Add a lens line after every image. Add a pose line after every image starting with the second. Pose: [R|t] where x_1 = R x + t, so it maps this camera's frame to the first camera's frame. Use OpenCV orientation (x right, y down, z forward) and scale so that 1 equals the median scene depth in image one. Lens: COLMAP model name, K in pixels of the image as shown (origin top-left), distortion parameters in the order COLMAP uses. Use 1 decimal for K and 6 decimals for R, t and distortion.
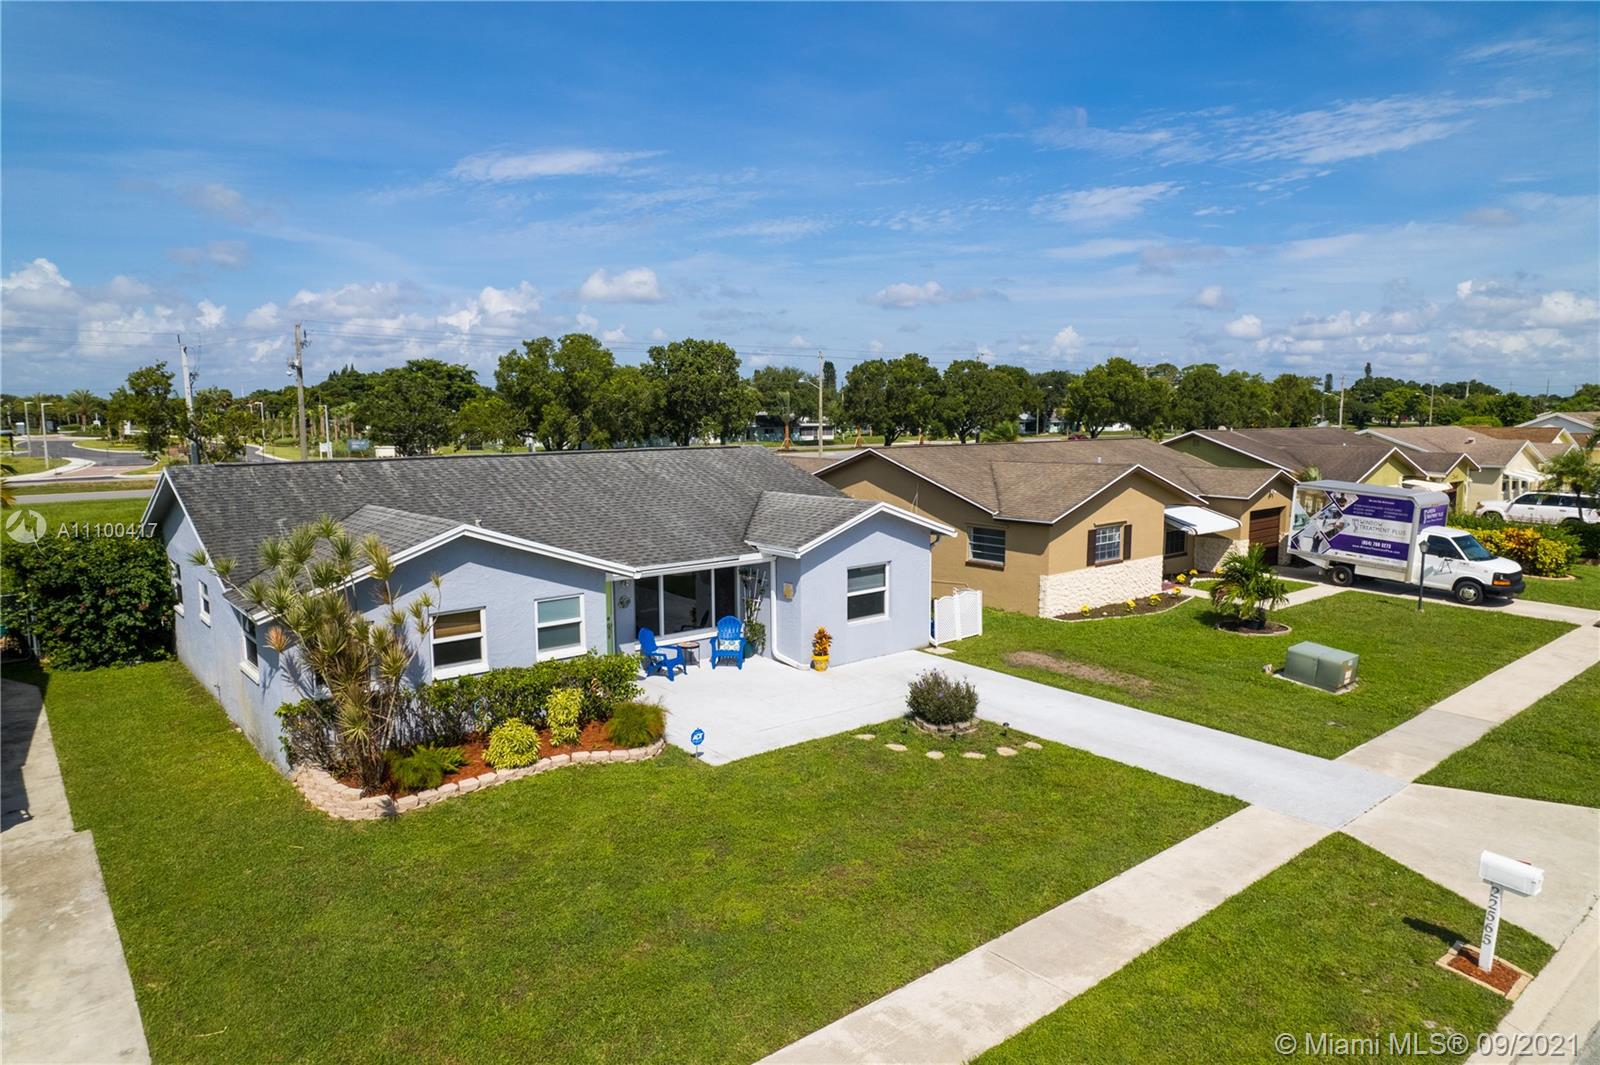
lens RADIAL K [[1026.5, 0, 810.1], [0, 1026.5, 505.0], [0, 0, 1]] dist [-0.062499, 0.040072]
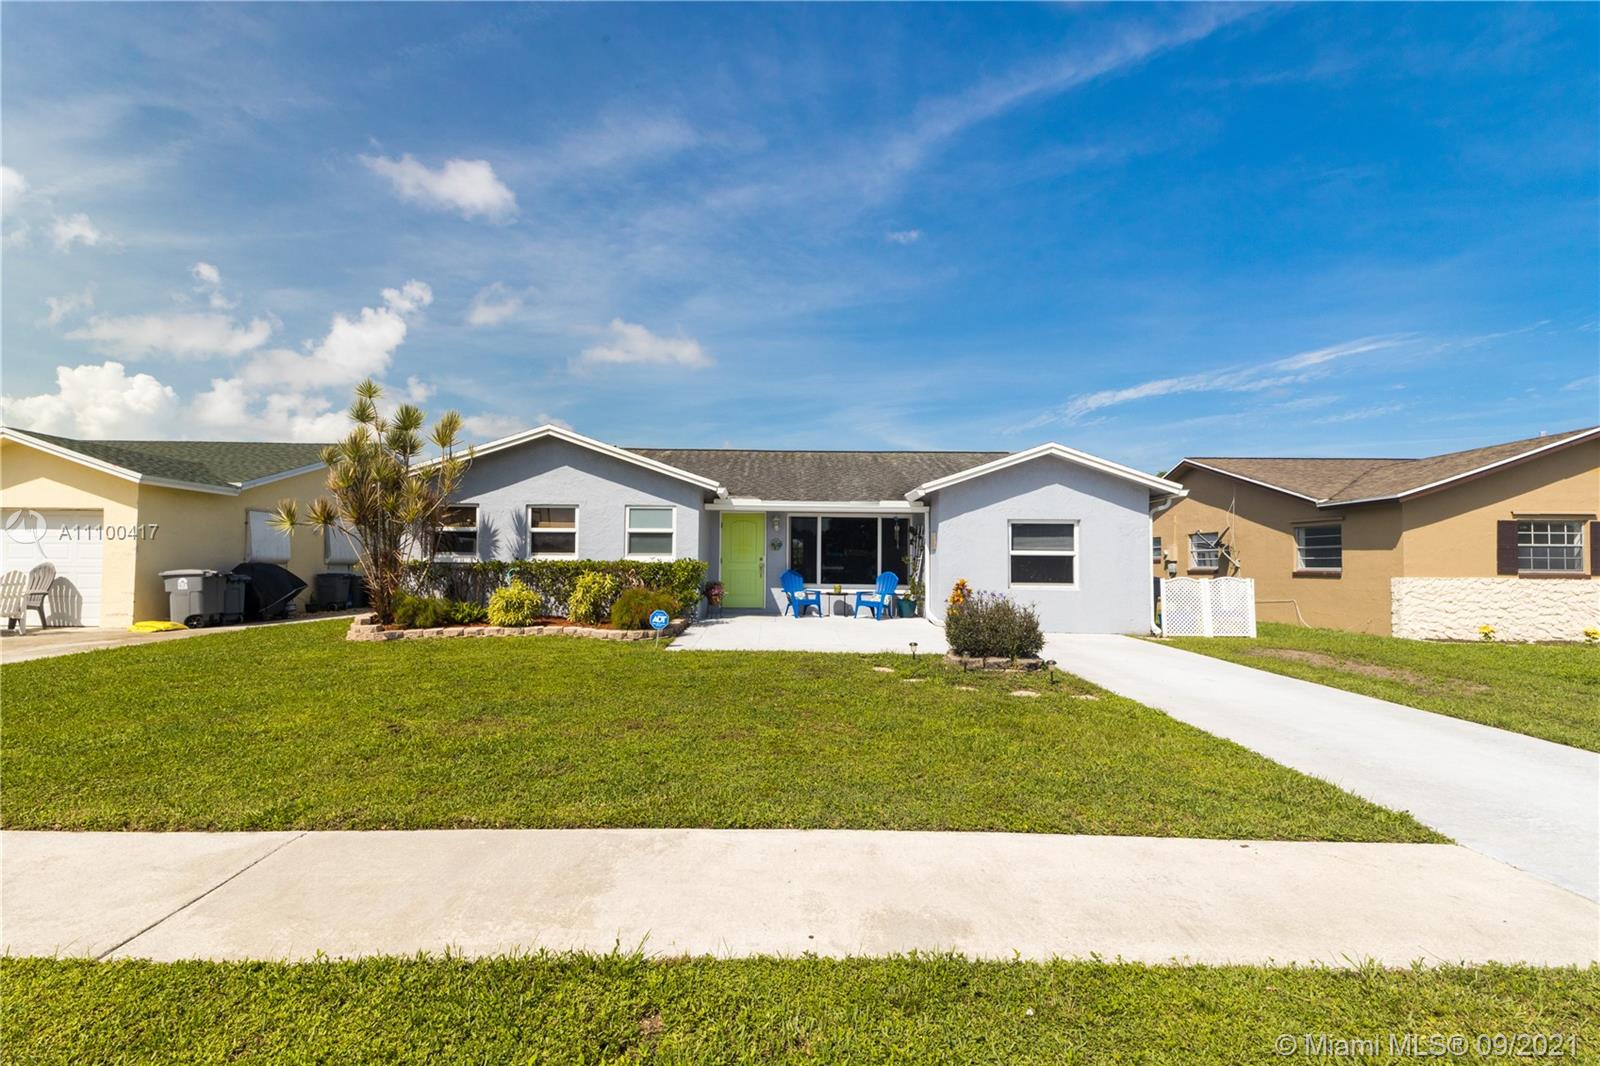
lens RADIAL K [[705.7, 0, 801.3], [0, 705.7, 525.4], [0, 0, 1]] dist [0.059421, -0.014803]
pose [[0.771407, -0.027807, -0.635734, 0.293328], [-0.070537, 0.989151, -0.128857, 0.160929], [0.632420, 0.144244, 0.761077, 0.436629]]
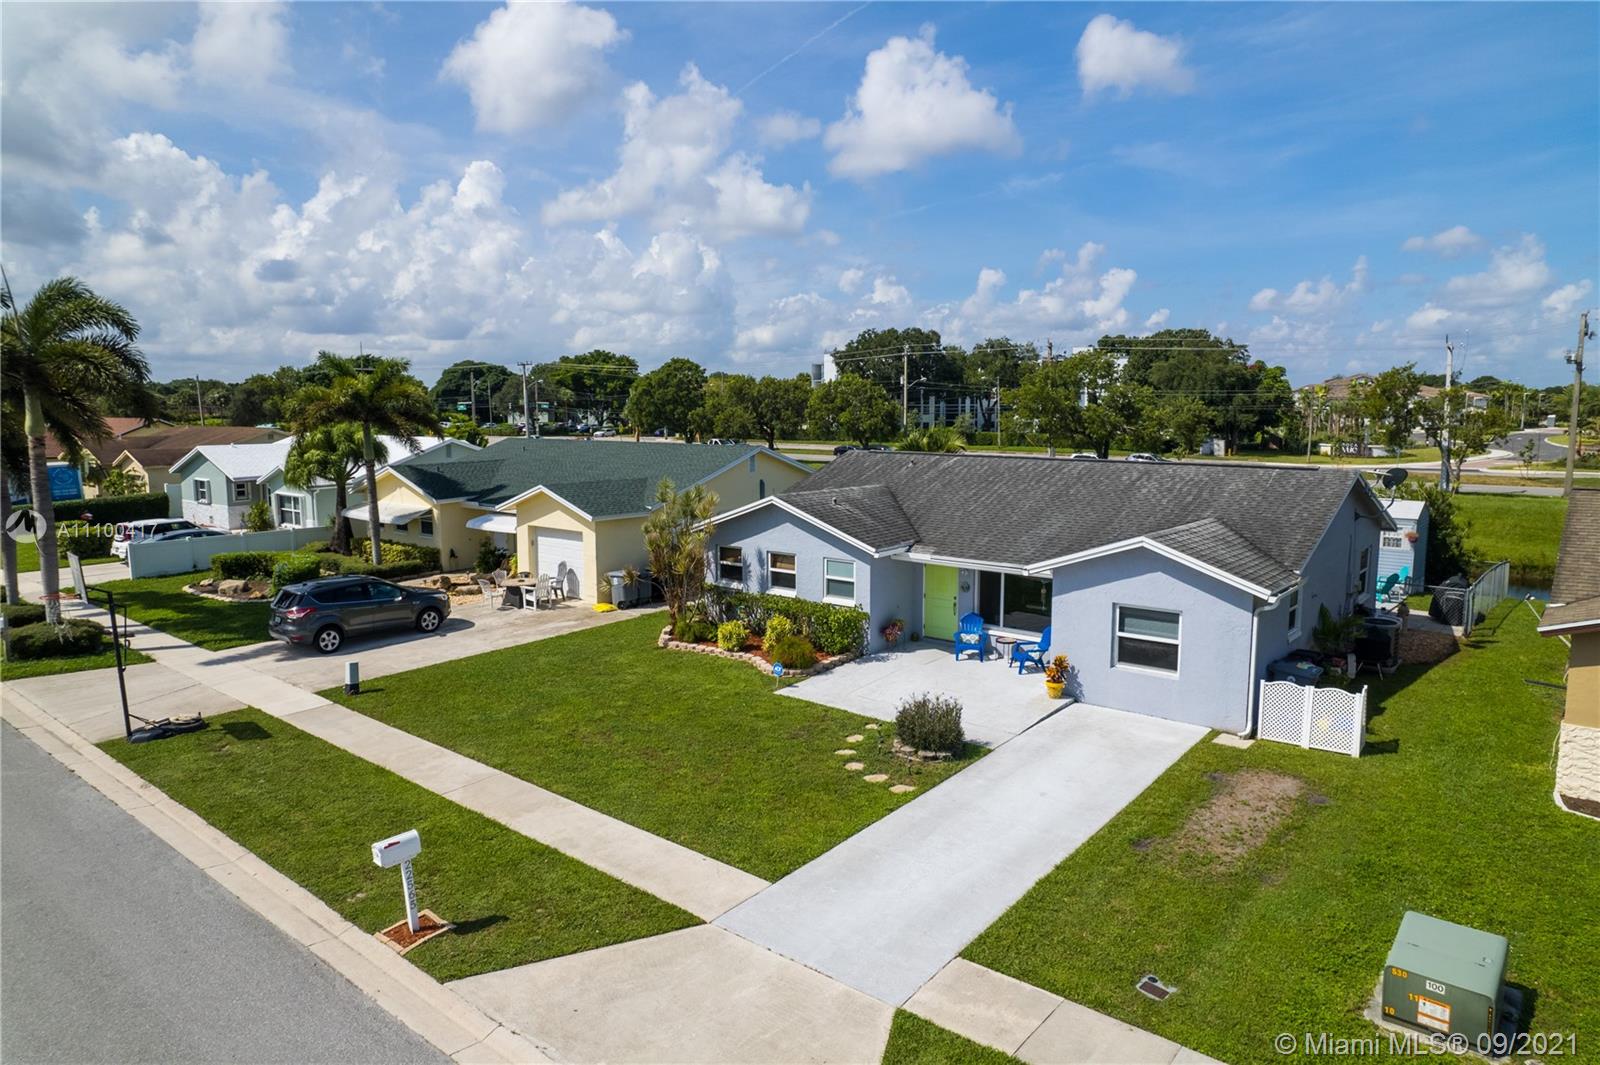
lens RADIAL K [[1026.5, 0, 805.5], [0, 1026.5, 527.1], [0, 0, 1]] dist [-0.062499, 0.040072]
pose [[0.169049, 0.123476, -0.977842, 0.885149], [-0.091986, 0.989768, 0.109080, -0.080111], [0.981306, 0.071508, 0.178678, 0.582668]]
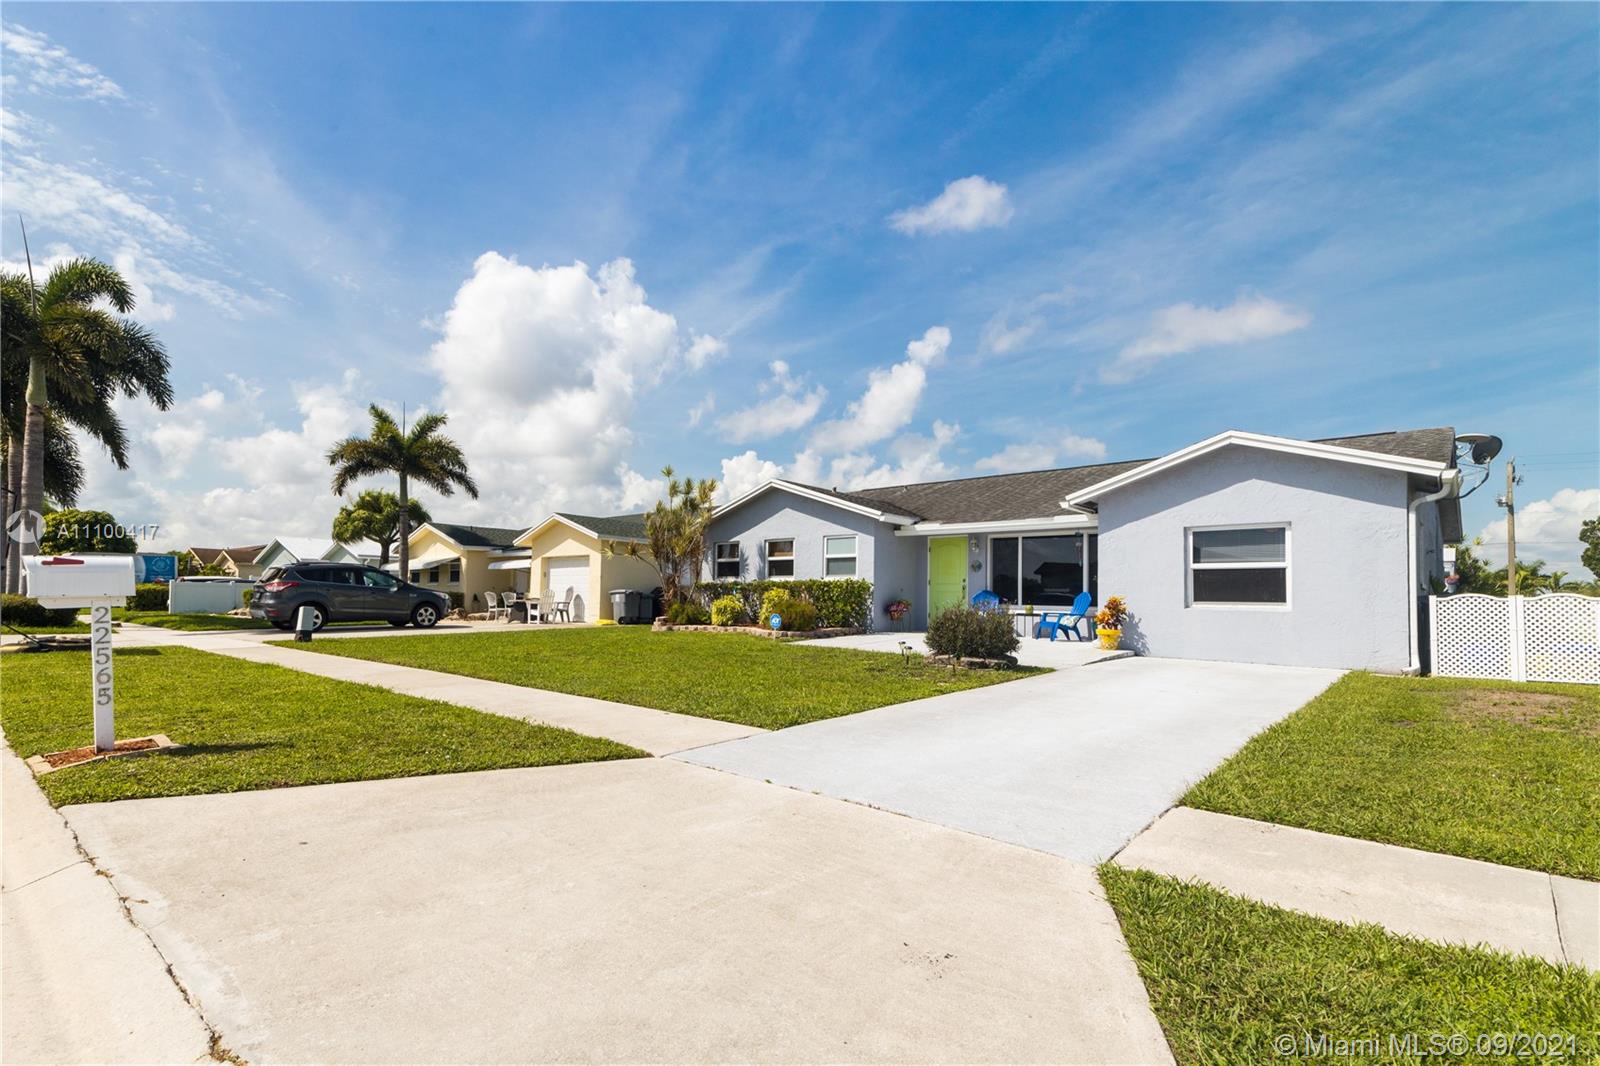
lens RADIAL K [[761.6, 0, 737.8], [0, 761.6, 575.7], [0, 0, 1]] dist [0.049595, -0.002301]
pose [[0.101475, -0.029350, -0.994405, 0.580249], [-0.113597, 0.992685, -0.040891, 0.160590], [0.988331, 0.117110, 0.097398, 0.642724]]
